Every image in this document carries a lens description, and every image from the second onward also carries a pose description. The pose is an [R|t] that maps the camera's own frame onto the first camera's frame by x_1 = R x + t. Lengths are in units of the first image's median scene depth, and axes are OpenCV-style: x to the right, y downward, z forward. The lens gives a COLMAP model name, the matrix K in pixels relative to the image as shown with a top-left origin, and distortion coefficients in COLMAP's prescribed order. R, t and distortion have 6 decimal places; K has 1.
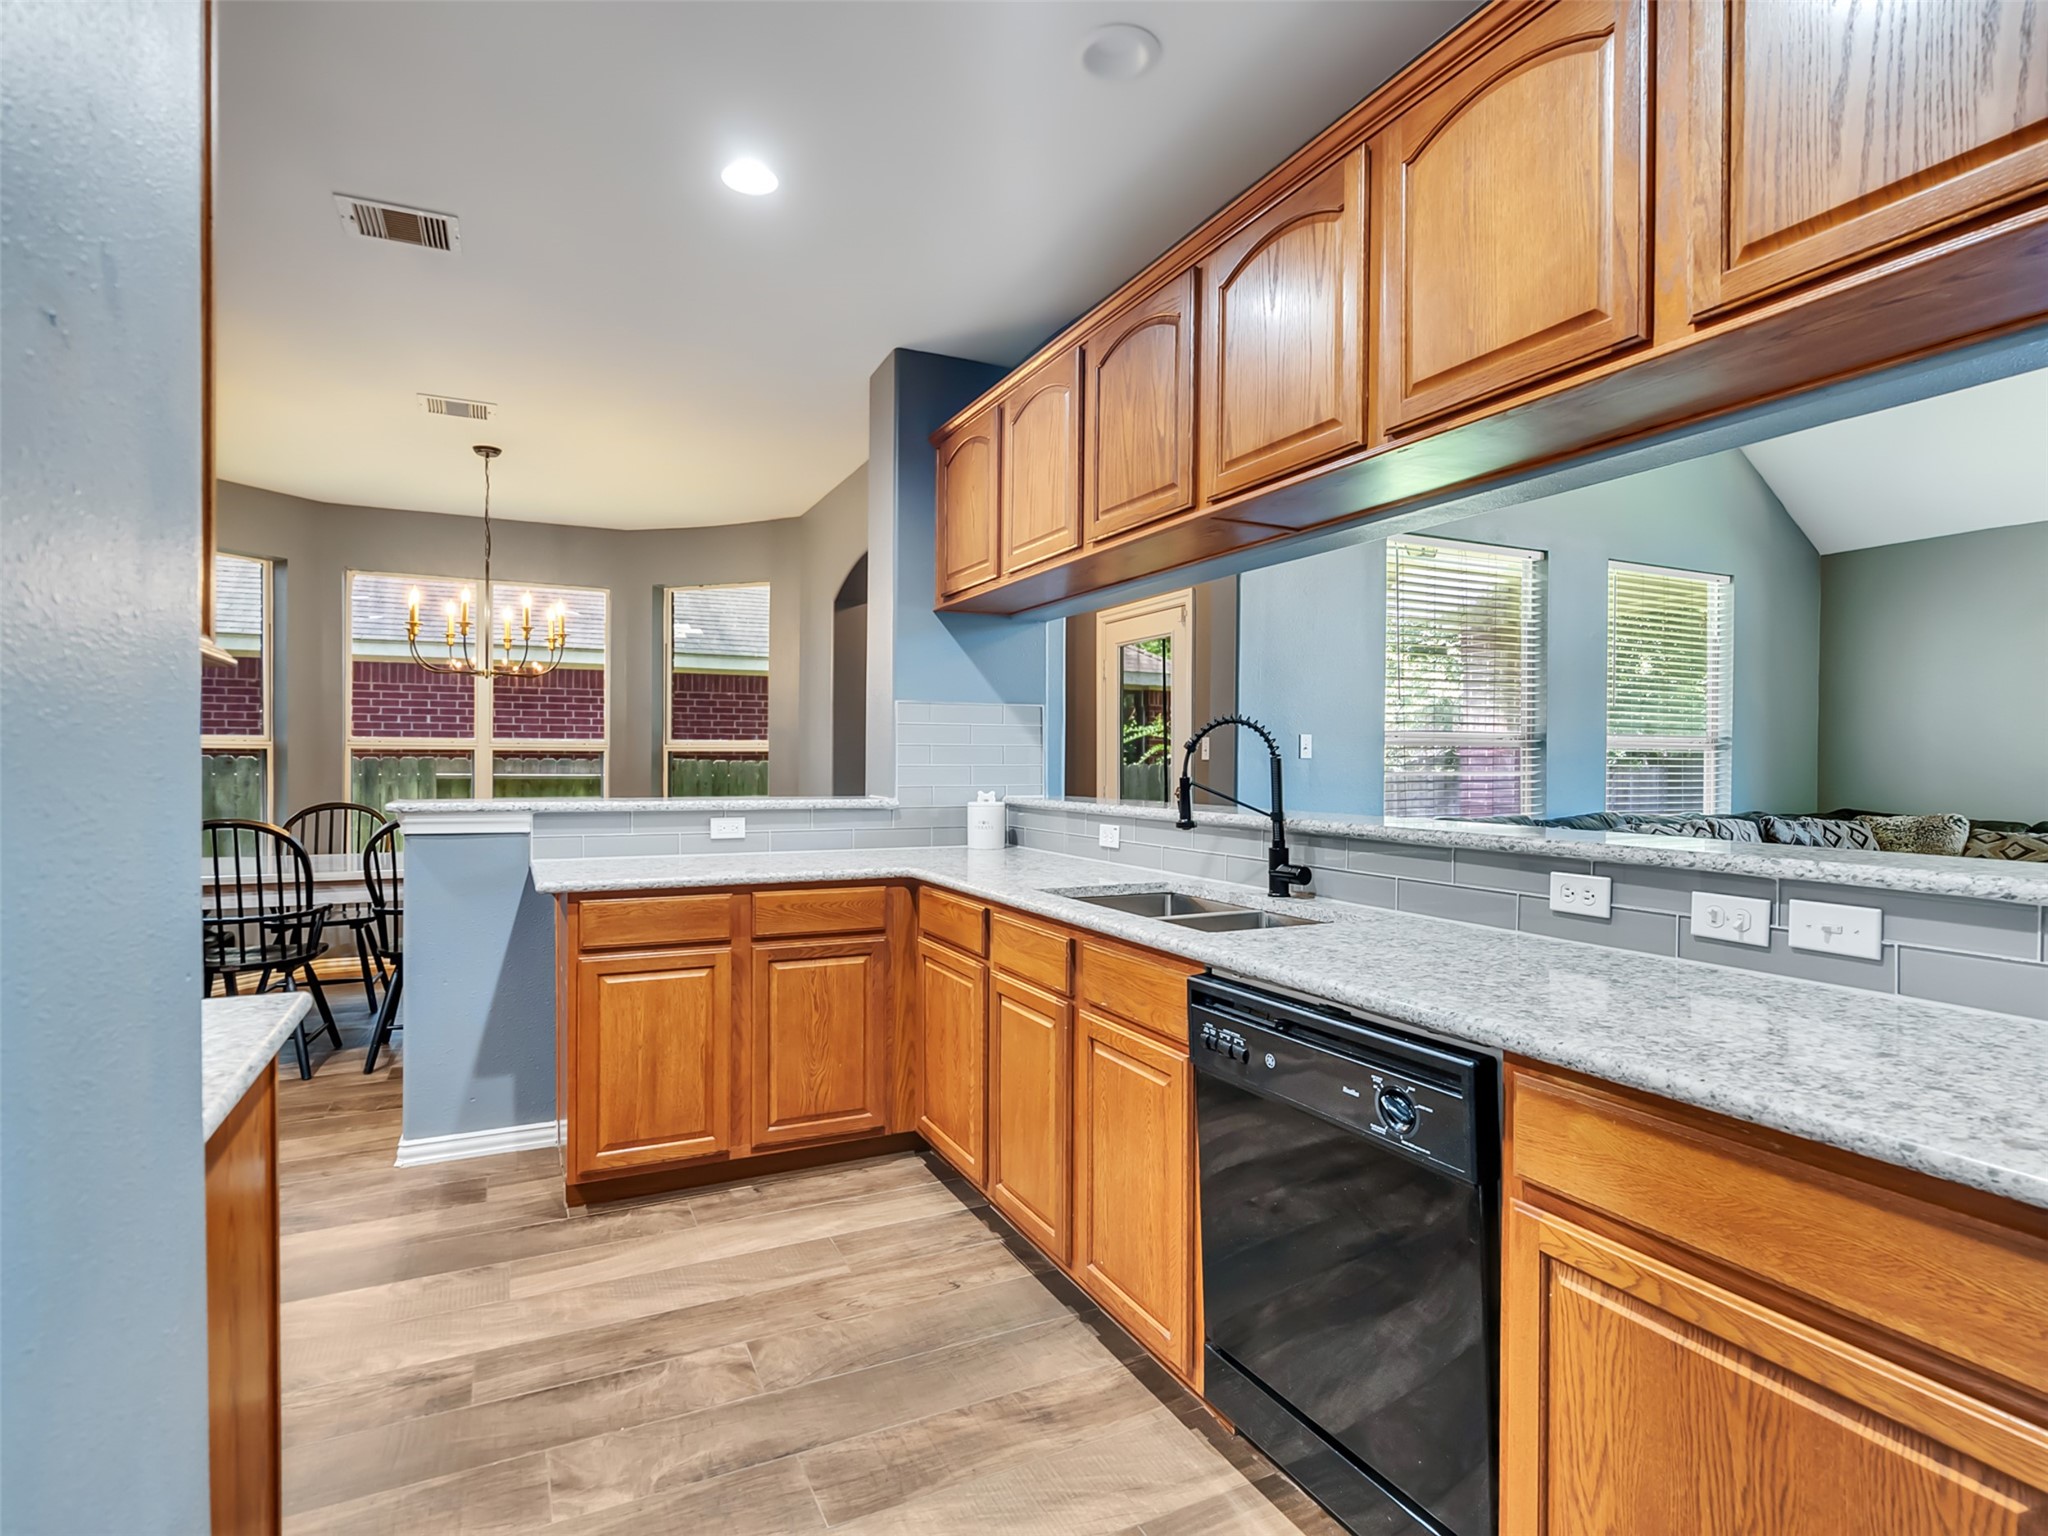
lens RADIAL K [[1046.8, 0, 1008.9], [0, 1046.8, 767.8], [0, 0, 1]] dist [-0.005582, 0.002878]
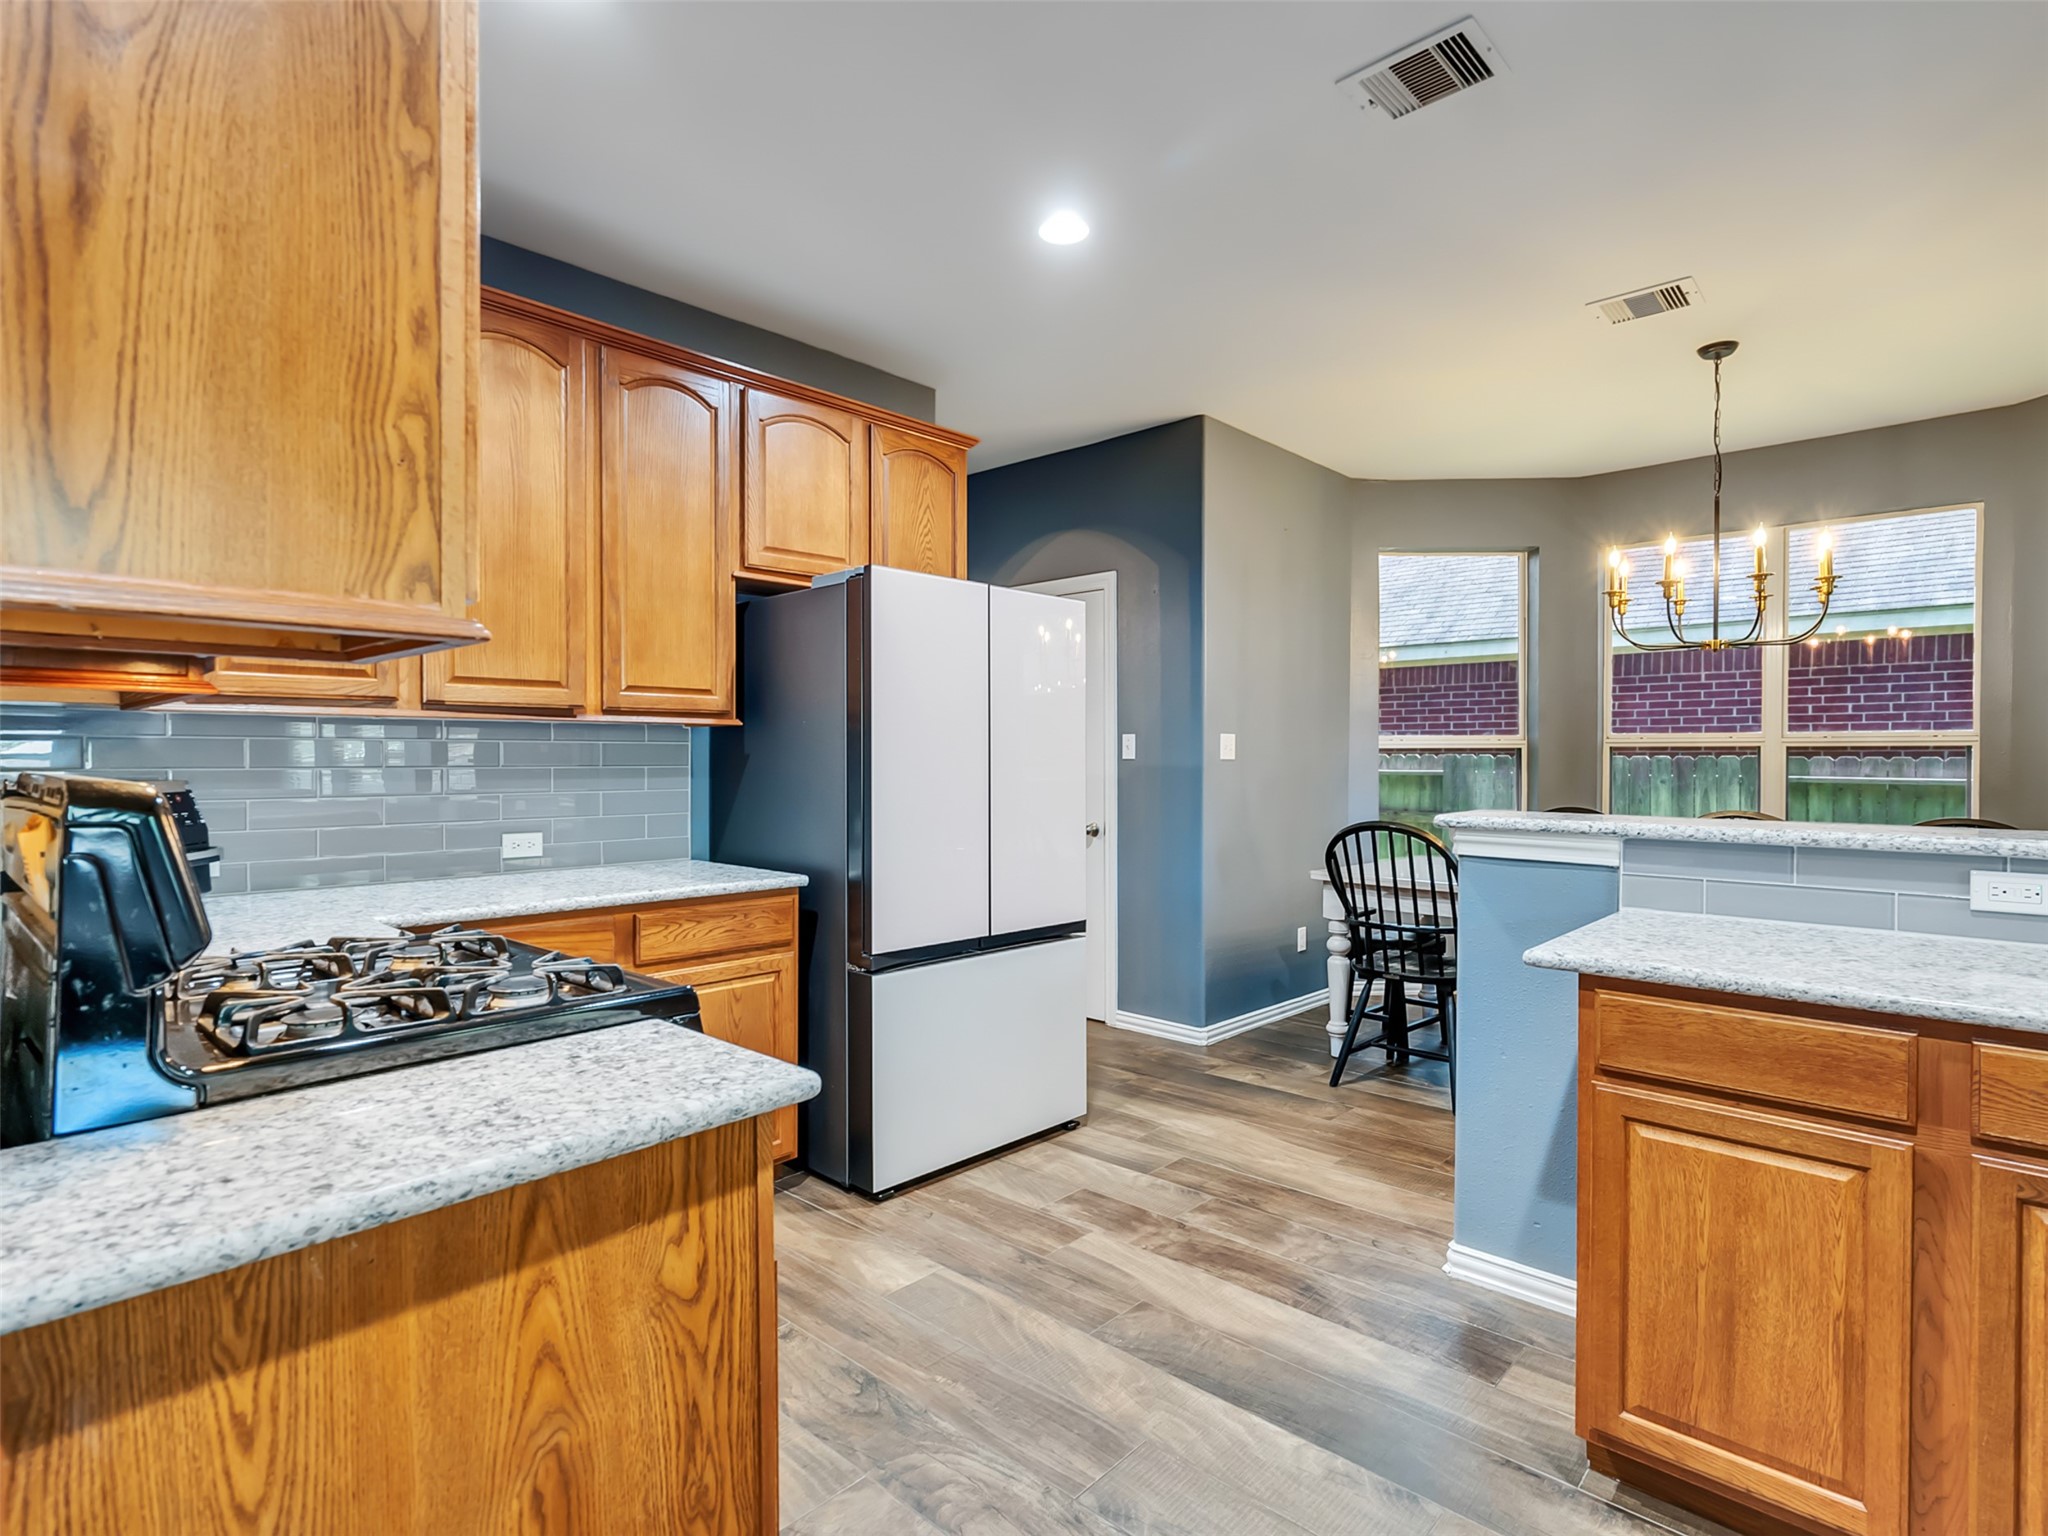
lens RADIAL K [[1046.8, 0, 1008.9], [0, 1046.8, 767.8], [0, 0, 1]] dist [-0.005582, 0.002878]
pose [[0.358630, 0.005747, -0.933462, 0.037452], [-0.004571, 0.999980, 0.004401, -0.004252], [0.933468, 0.002689, 0.358649, 0.415448]]
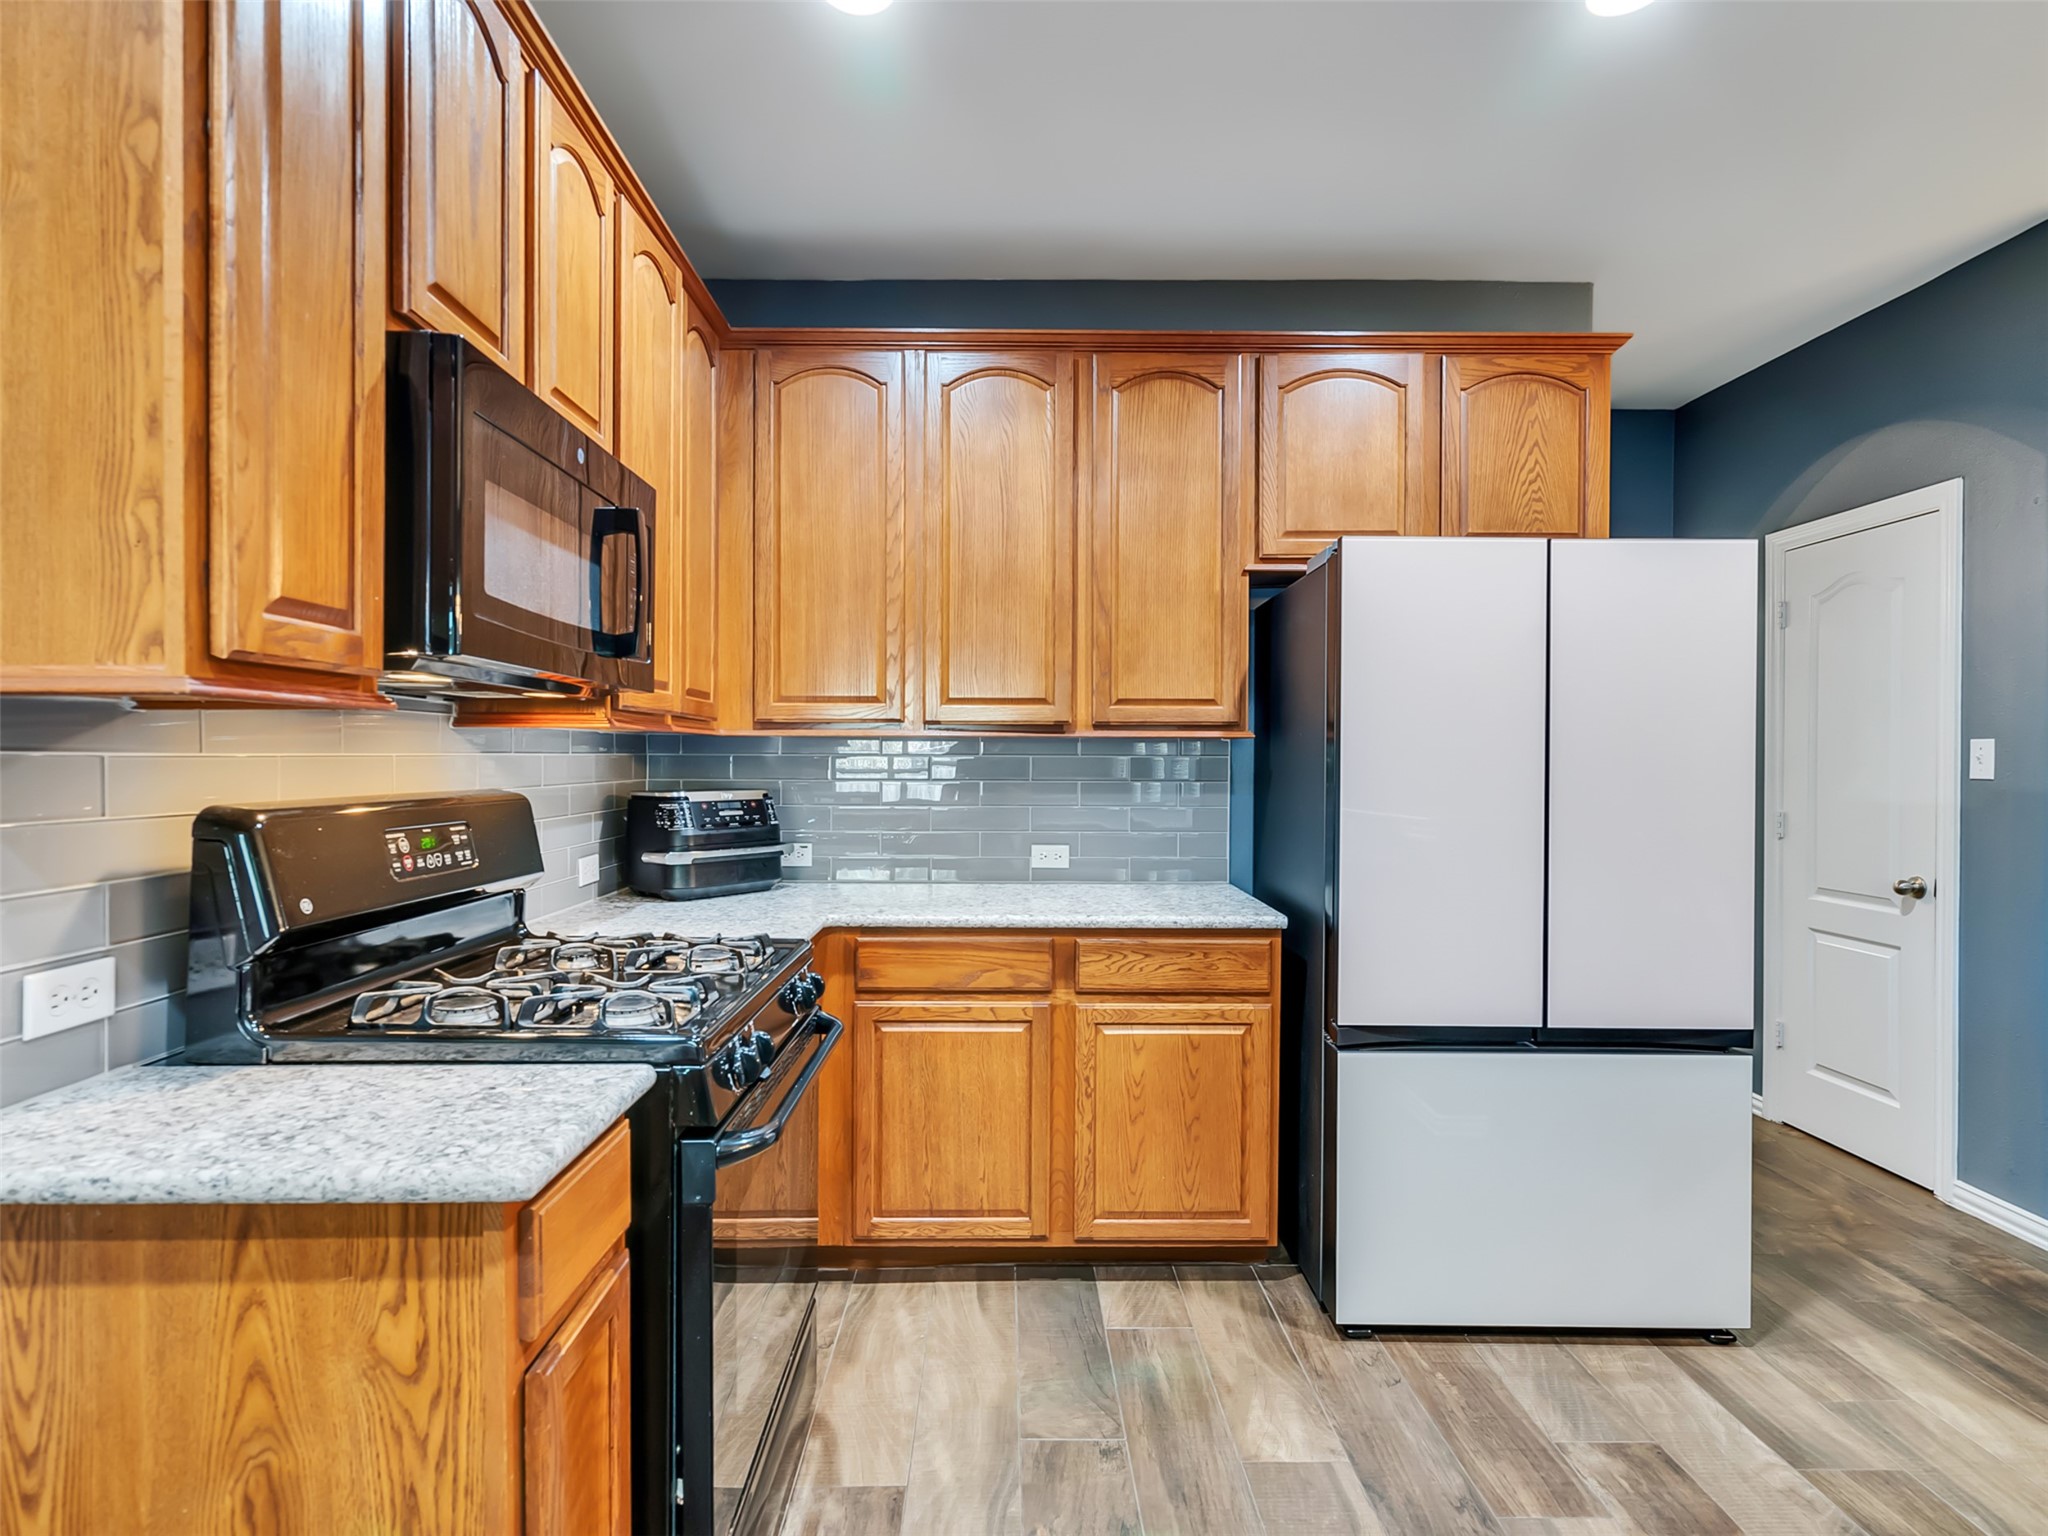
lens RADIAL K [[1046.8, 0, 1008.9], [0, 1046.8, 767.8], [0, 0, 1]] dist [-0.005582, 0.002878]
pose [[-0.425560, 0.004308, -0.904920, -0.107096], [-0.011180, 0.999887, 0.010017, -0.021515], [0.904861, 0.014380, -0.425463, 0.745388]]
